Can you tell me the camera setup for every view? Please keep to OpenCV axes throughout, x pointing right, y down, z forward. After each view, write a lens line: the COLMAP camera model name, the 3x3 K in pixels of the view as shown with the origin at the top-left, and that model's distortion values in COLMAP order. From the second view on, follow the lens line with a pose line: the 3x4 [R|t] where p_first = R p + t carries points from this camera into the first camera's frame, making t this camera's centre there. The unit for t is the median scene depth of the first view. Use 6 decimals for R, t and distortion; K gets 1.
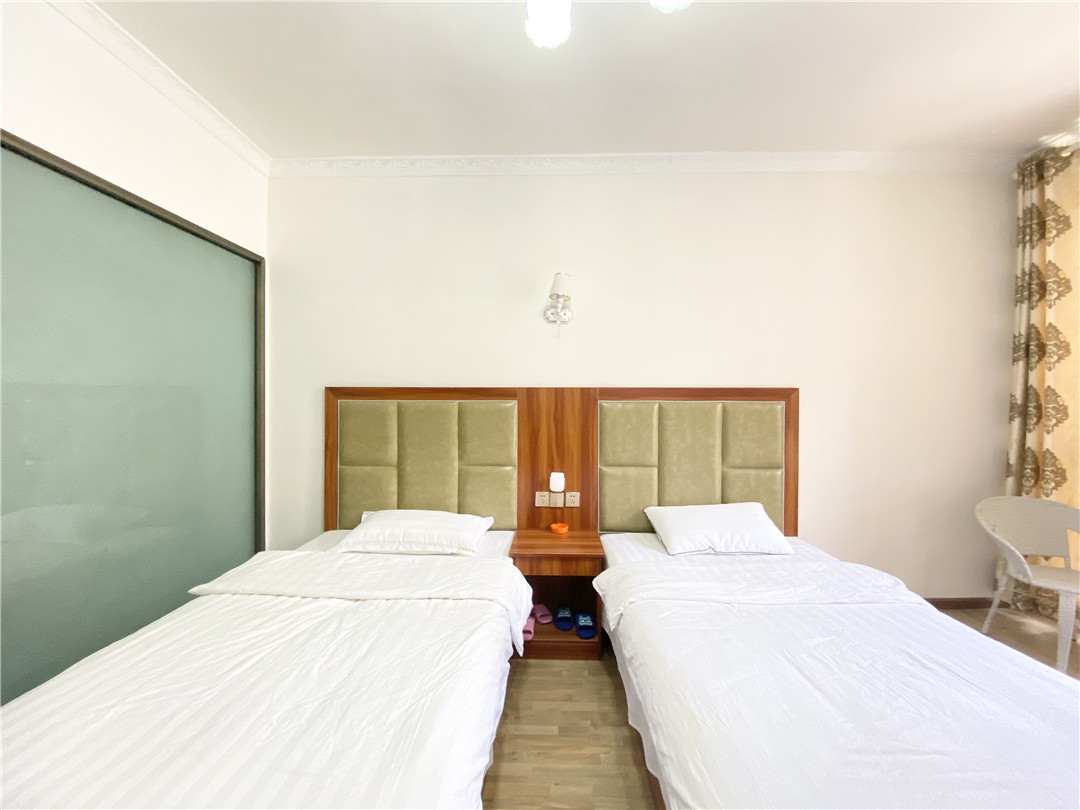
lens RADIAL K [[436.7, 0, 538.1], [0, 436.7, 403.4], [0, 0, 1]] dist [0.002679, -0.000393]
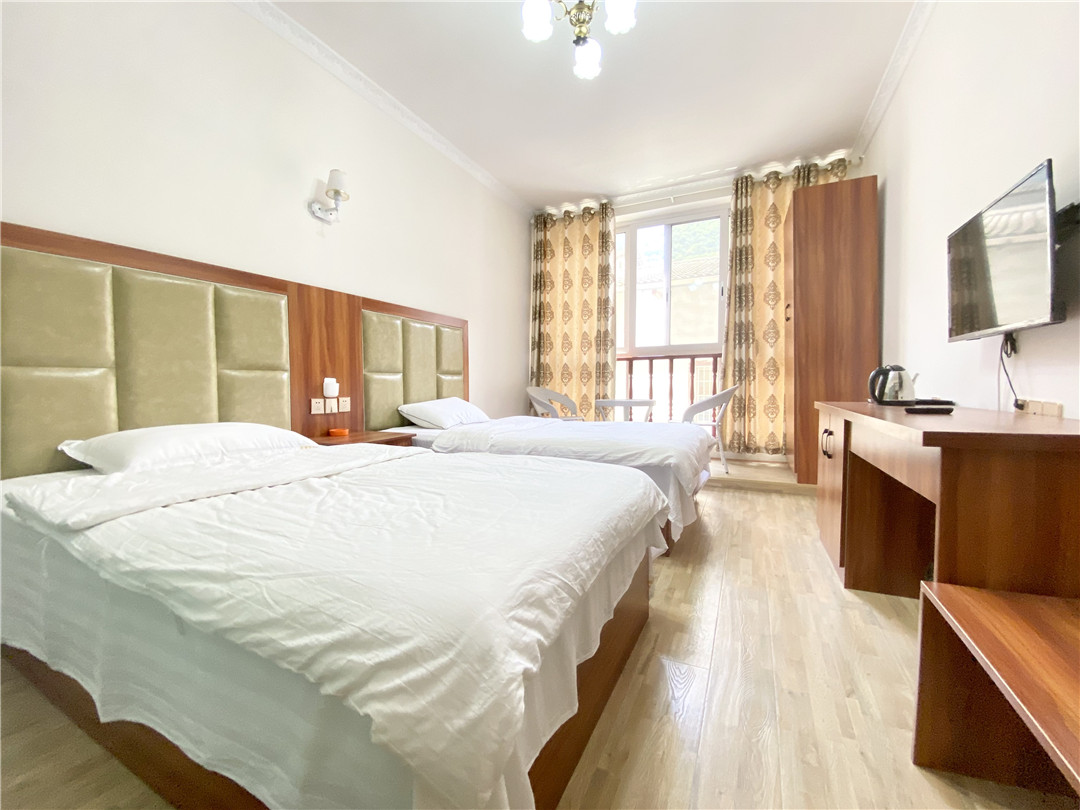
lens RADIAL K [[436.7, 0, 537.8], [0, 436.7, 404.5], [0, 0, 1]] dist [0.002679, -0.000393]
pose [[0.411461, -0.052938, 0.909889, -0.655456], [0.000273, 0.998319, 0.057959, 0.161022], [-0.911427, -0.023600, 0.410783, 0.176939]]
